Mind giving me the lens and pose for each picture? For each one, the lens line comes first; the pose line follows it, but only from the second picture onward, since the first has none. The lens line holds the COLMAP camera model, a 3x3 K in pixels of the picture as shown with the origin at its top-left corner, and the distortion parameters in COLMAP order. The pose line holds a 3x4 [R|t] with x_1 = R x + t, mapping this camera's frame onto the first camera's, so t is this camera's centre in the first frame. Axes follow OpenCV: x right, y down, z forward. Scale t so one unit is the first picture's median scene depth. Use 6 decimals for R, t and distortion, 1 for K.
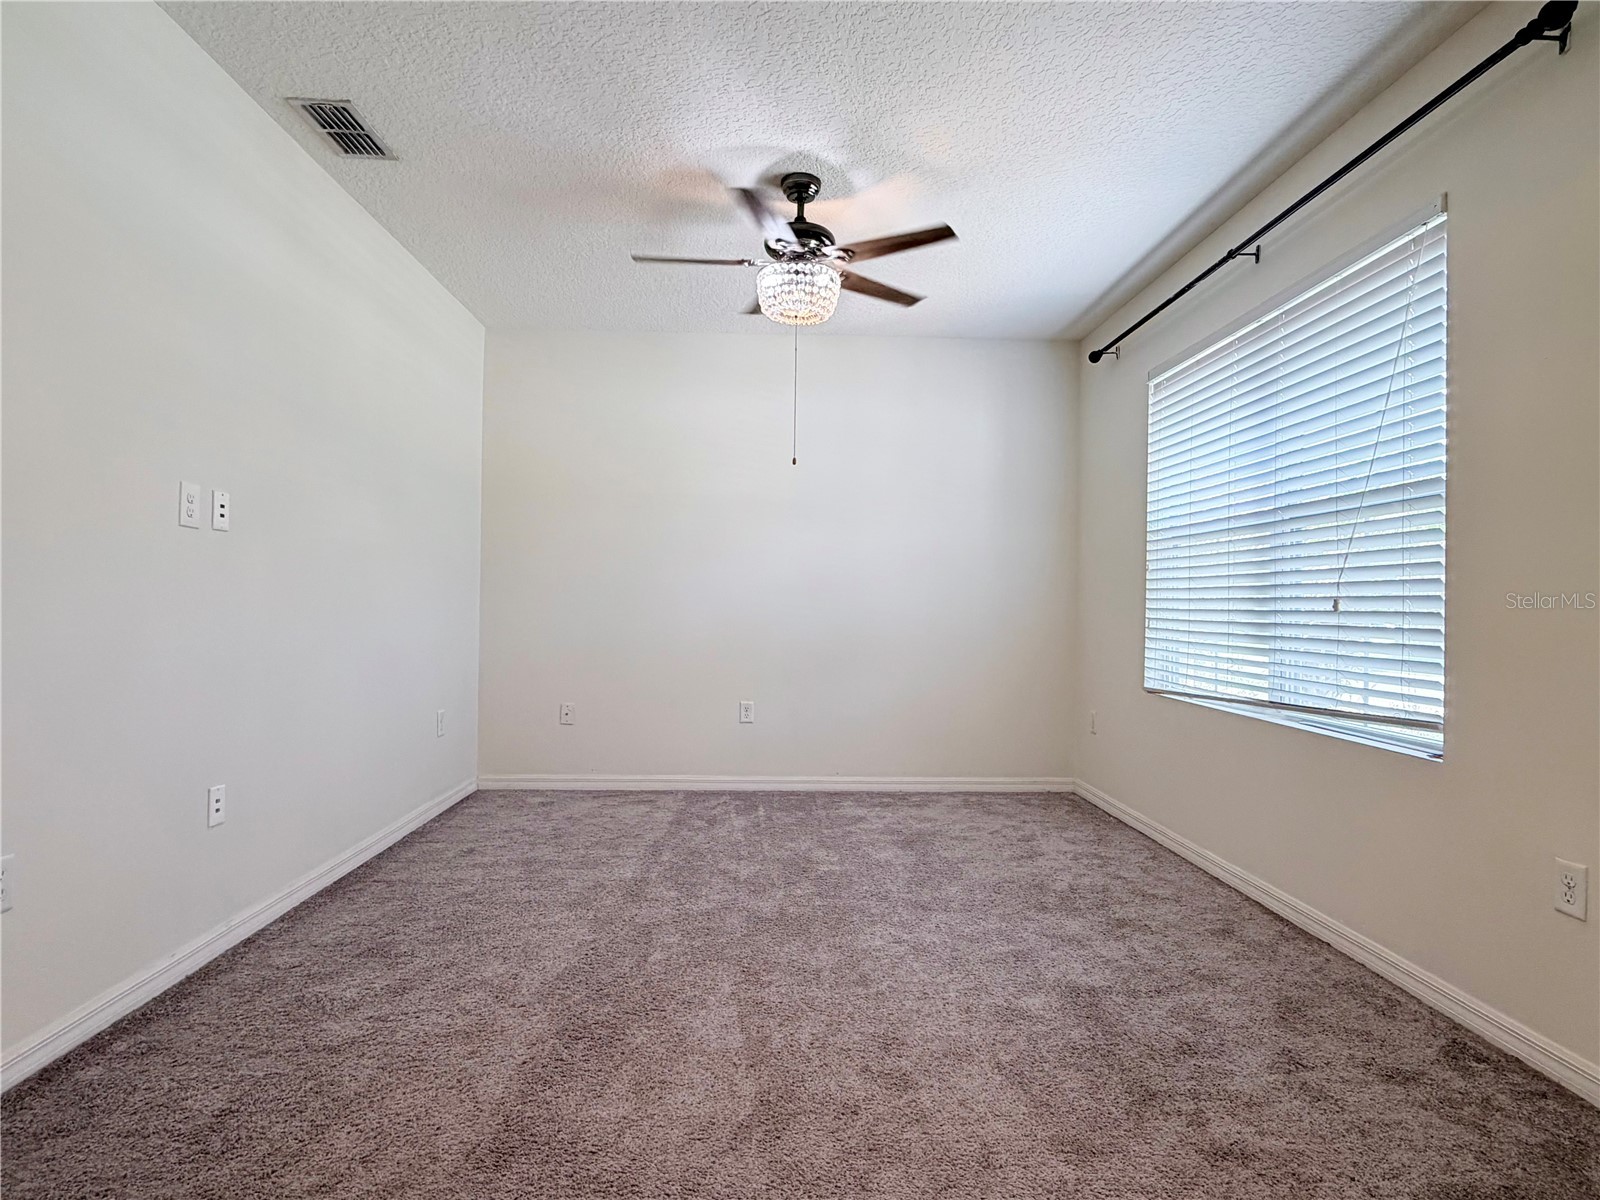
lens RADIAL K [[861.5, 0, 800.0], [0, 861.5, 600.0], [0, 0, 1]] dist [-0.001718, 0.000869]
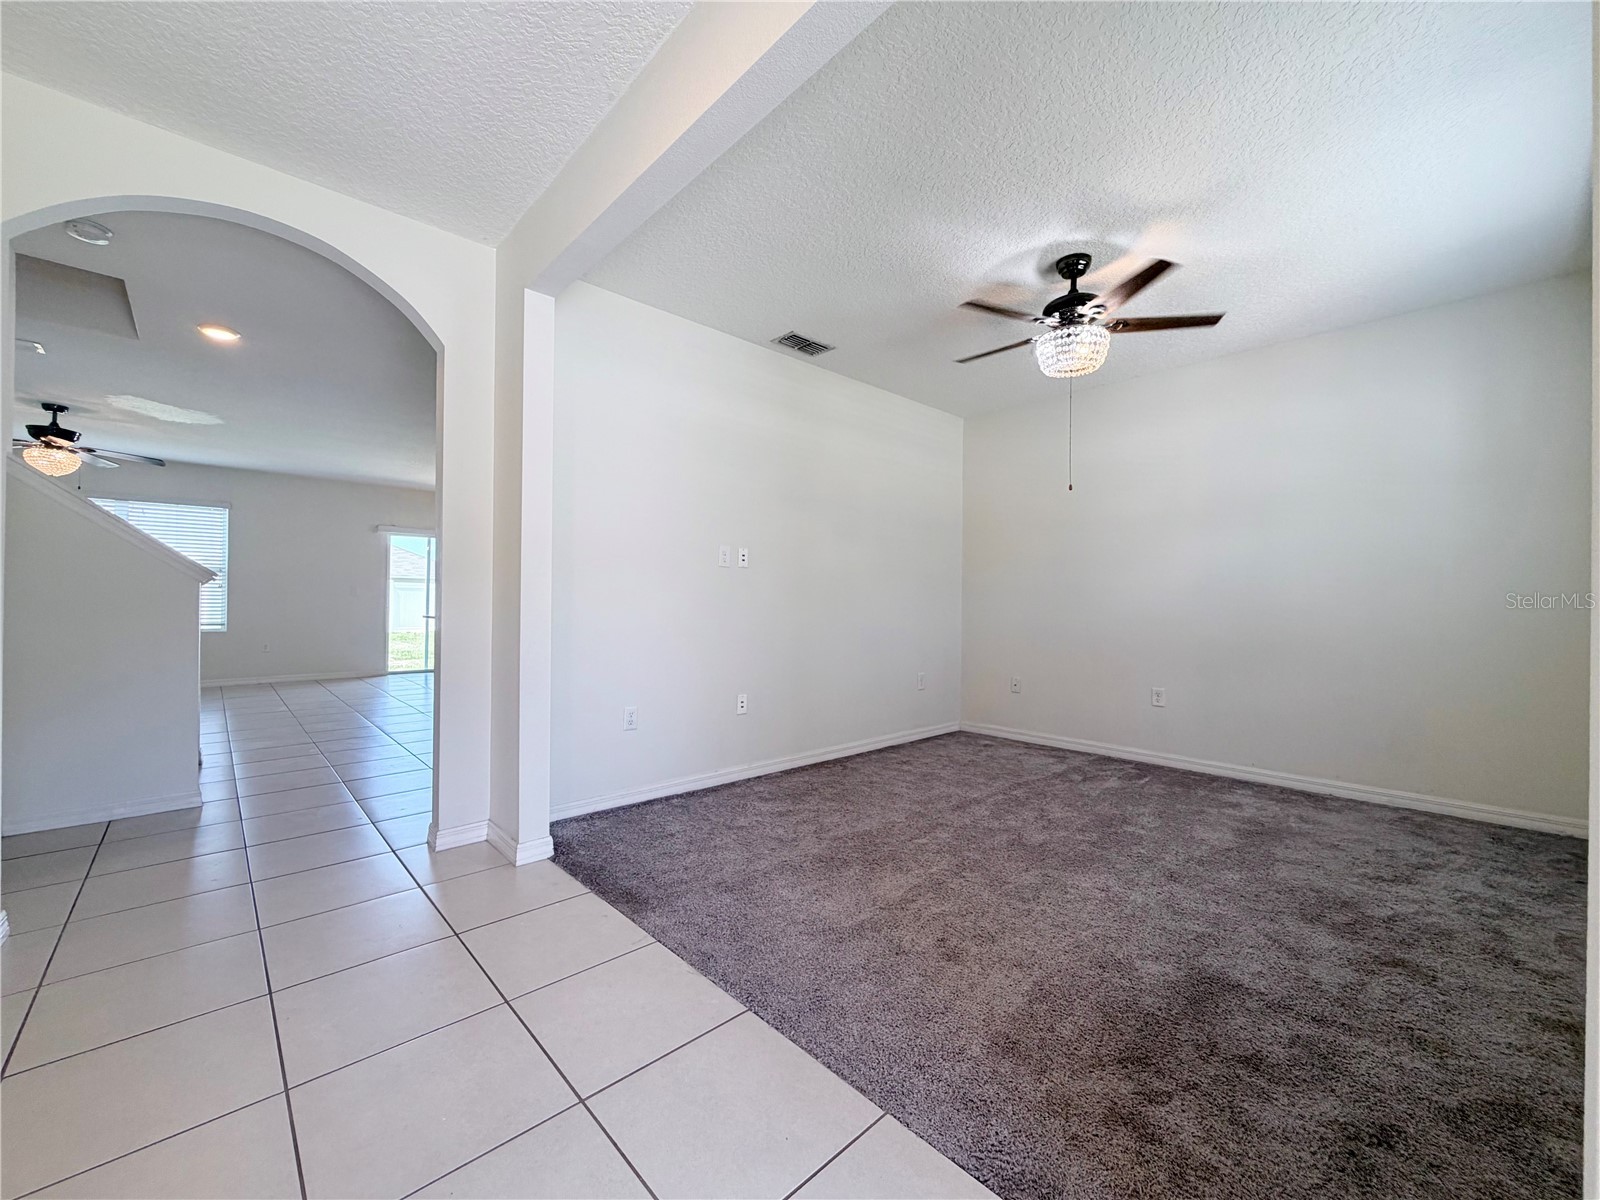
lens RADIAL K [[644.4, 0, 800.0], [0, 644.4, 600.0], [0, 0, 1]] dist [0.000711, 0.000114]
pose [[0.647349, -0.012078, -0.762098, 0.455528], [0.004682, 0.999919, -0.011870, 0.010527], [0.762180, 0.004115, 0.647353, 0.103567]]
